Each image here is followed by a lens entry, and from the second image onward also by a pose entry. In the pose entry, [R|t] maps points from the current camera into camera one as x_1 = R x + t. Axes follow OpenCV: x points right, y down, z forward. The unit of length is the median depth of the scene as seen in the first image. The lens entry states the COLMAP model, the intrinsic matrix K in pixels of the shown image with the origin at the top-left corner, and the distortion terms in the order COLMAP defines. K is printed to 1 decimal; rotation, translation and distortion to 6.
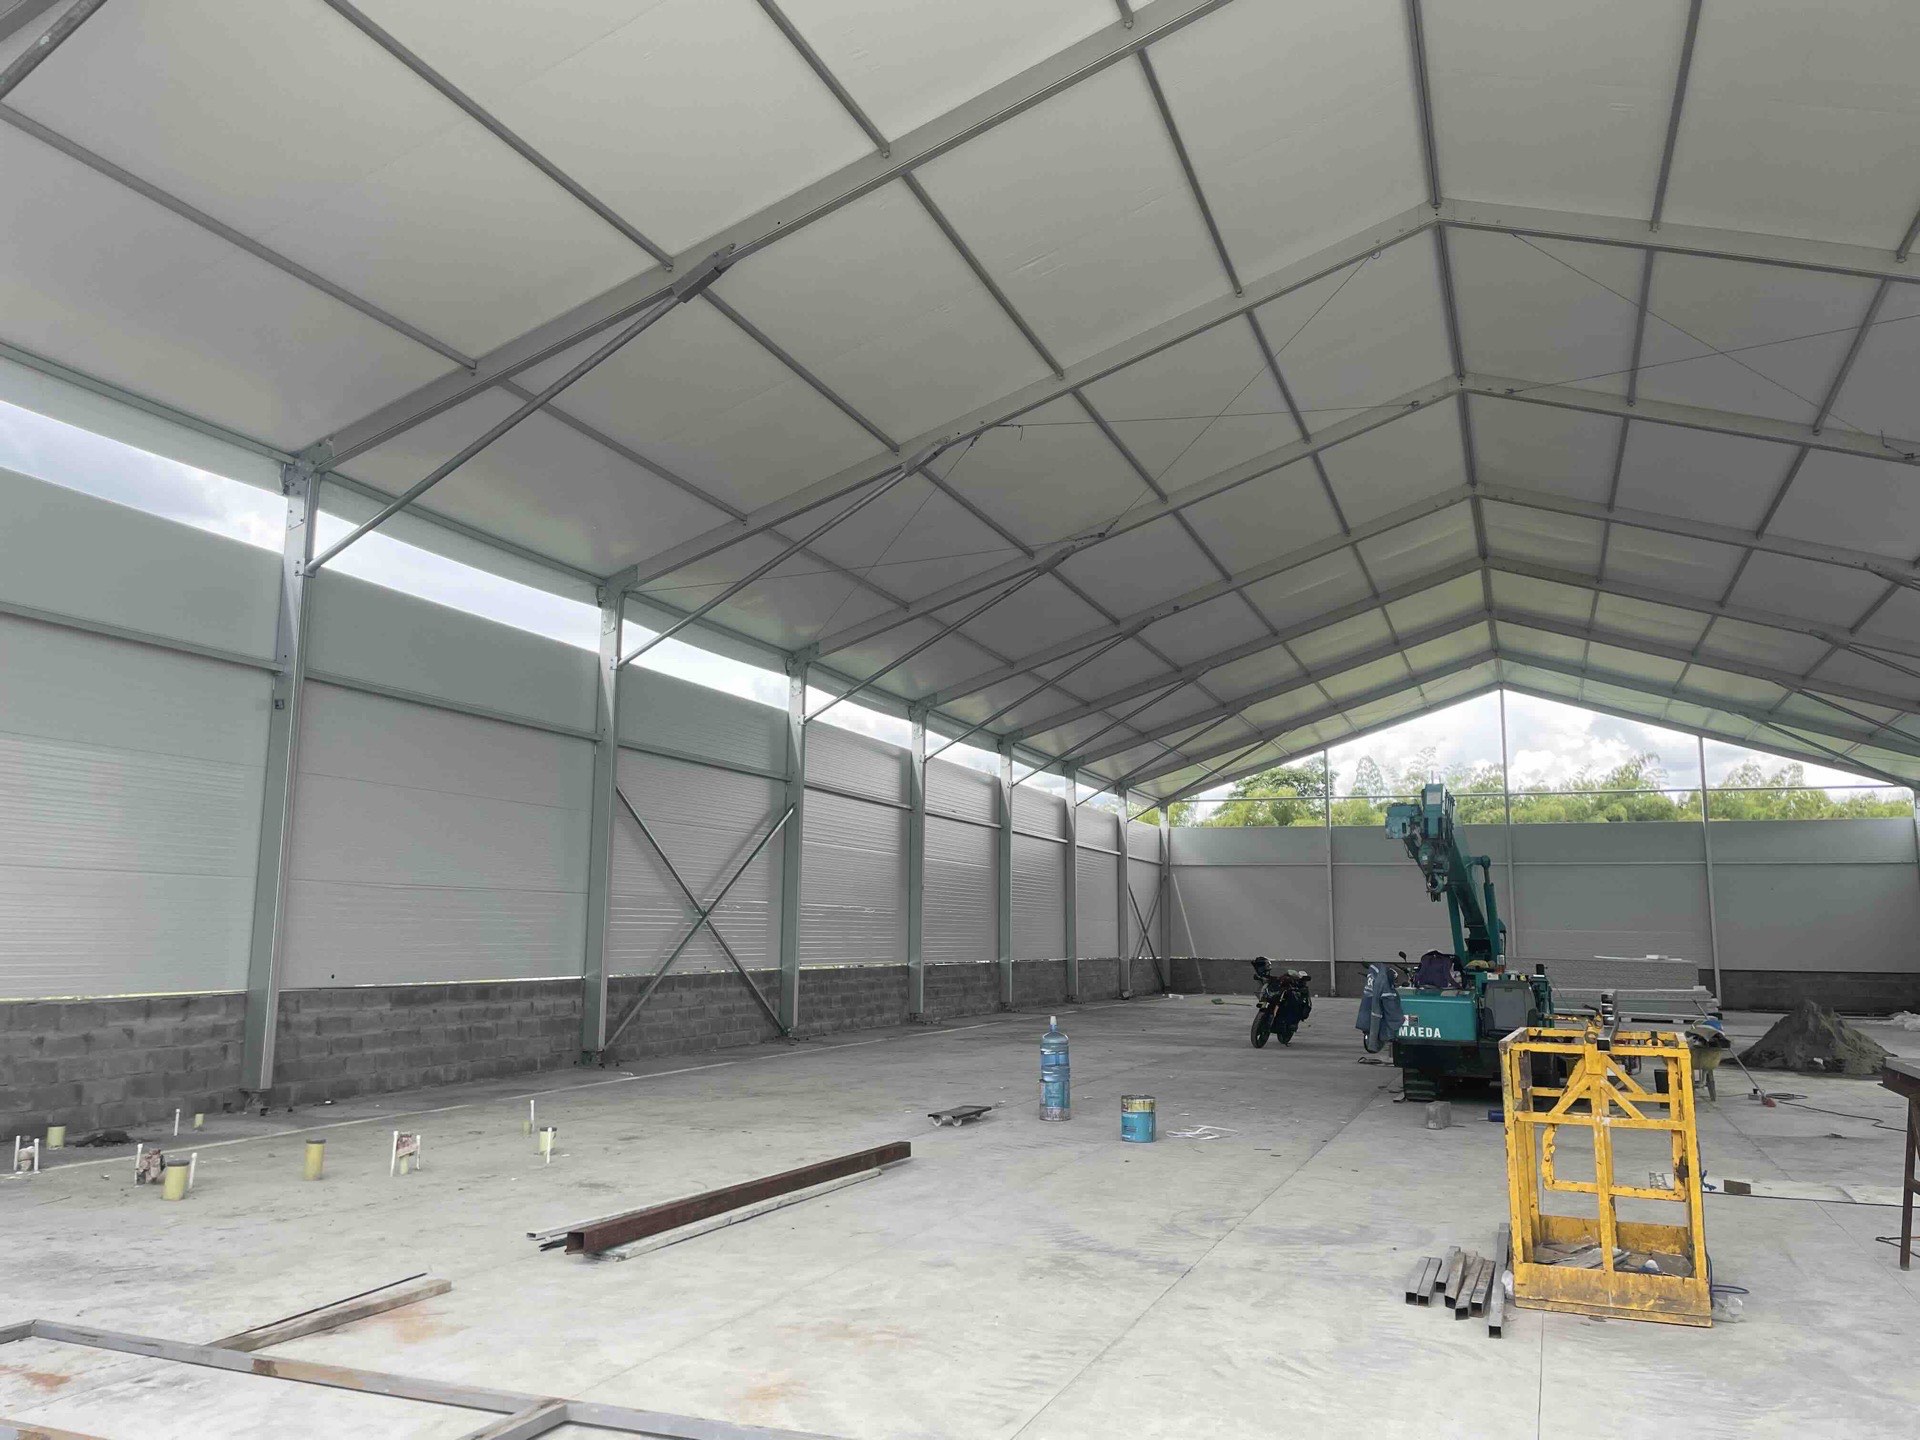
lens RADIAL K [[1431.0, 0, 950.8], [0, 1431.0, 704.9], [0, 0, 1]] dist [0.052908, -0.064843]
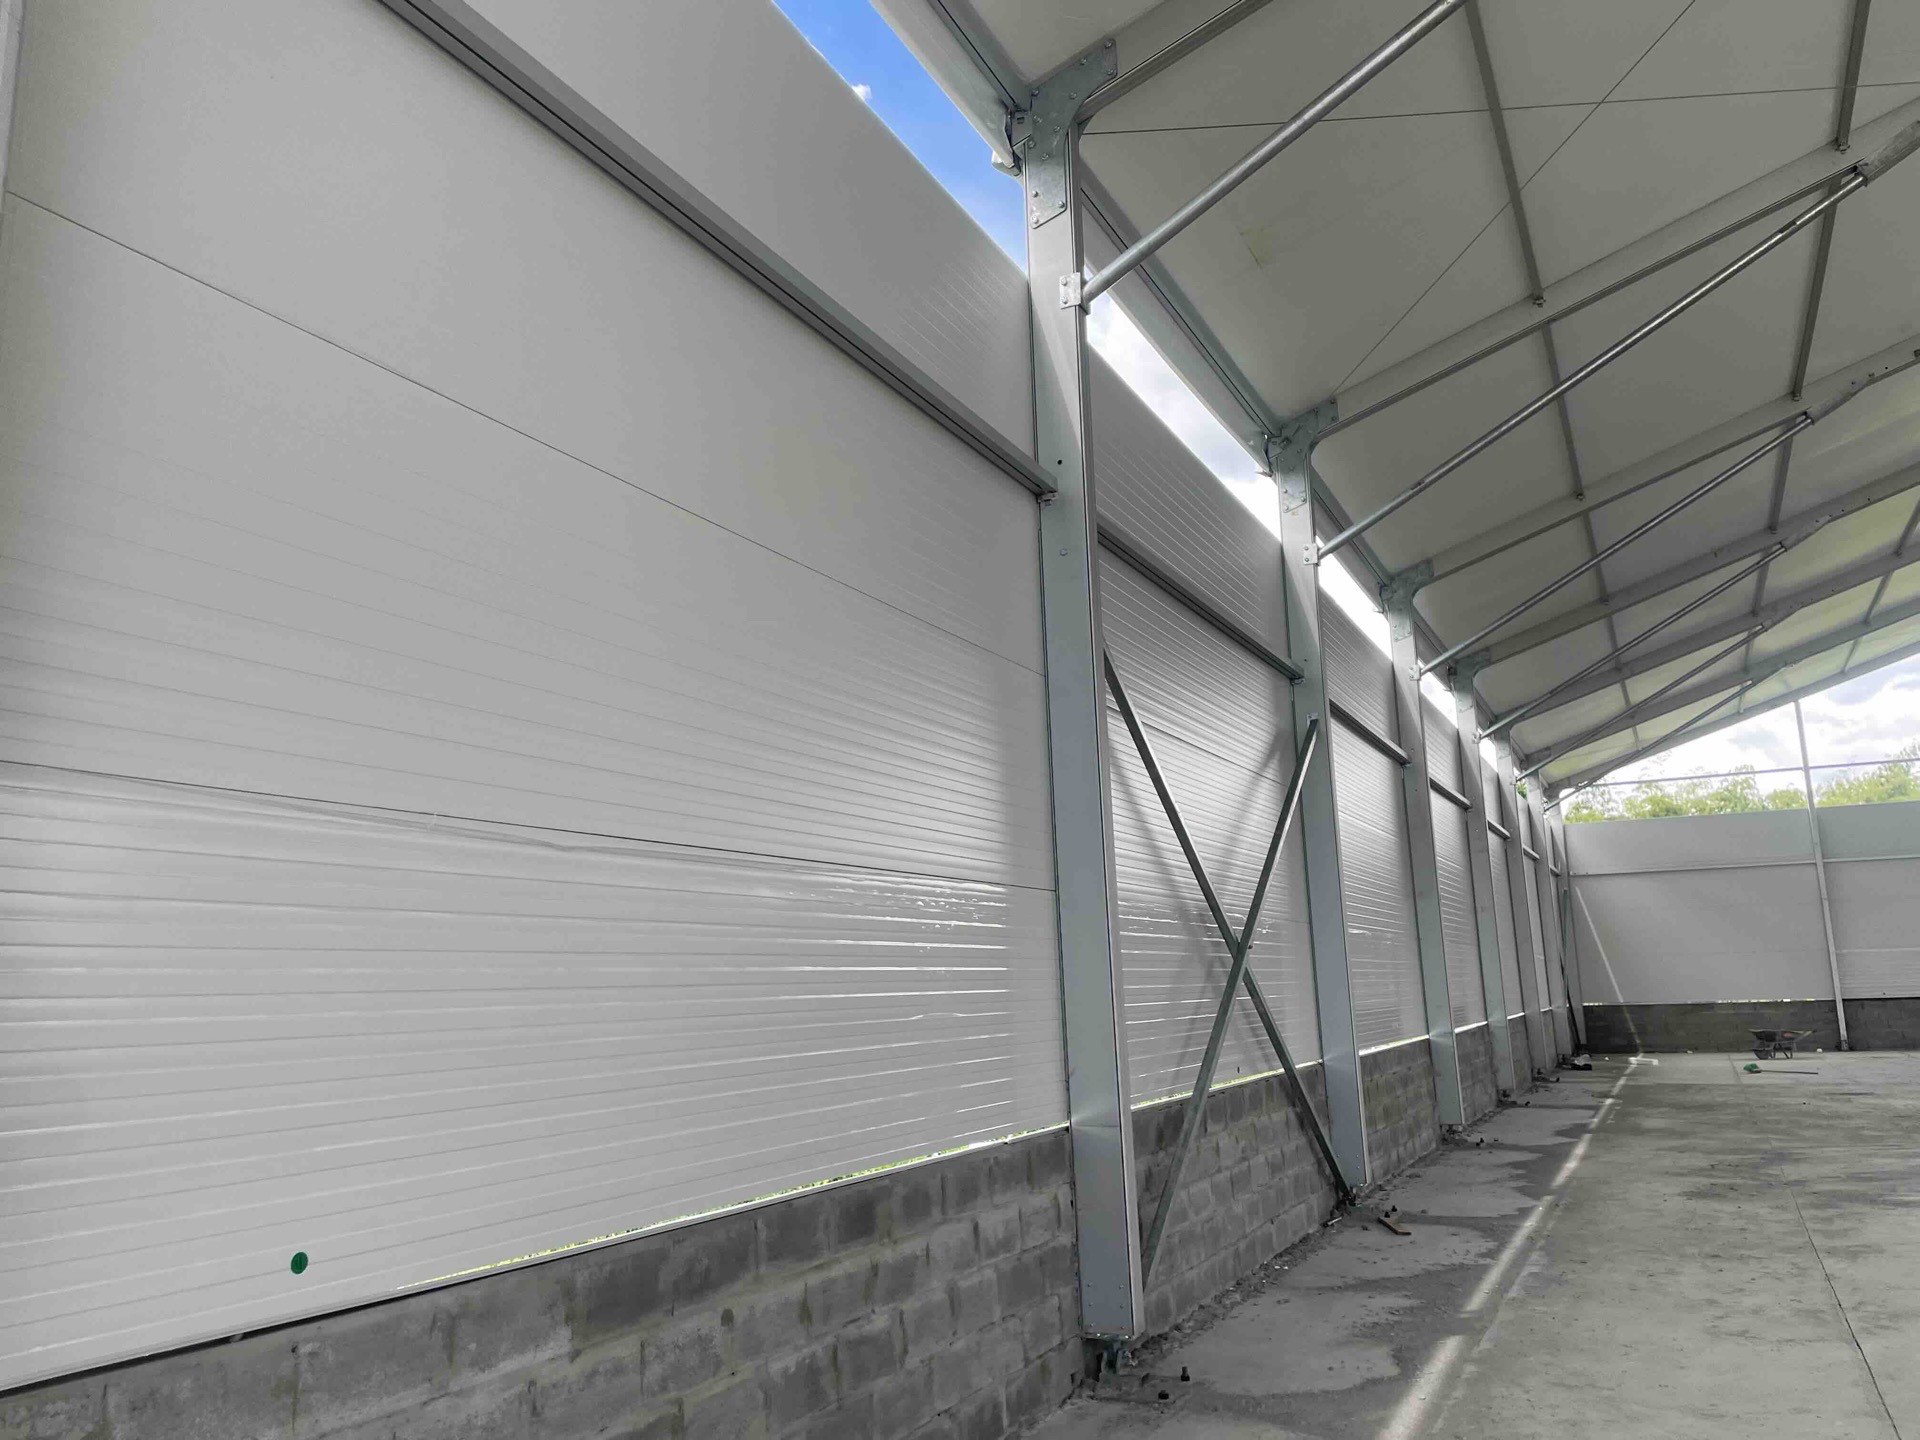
lens RADIAL K [[1431.0, 0, 958.8], [0, 1431.0, 718.7], [0, 0, 1]] dist [0.052908, -0.064843]
pose [[0.996214, -0.055417, -0.066985, -0.260276], [0.053443, 0.998093, -0.030899, 0.100727], [0.068569, 0.027202, 0.997275, 0.656397]]
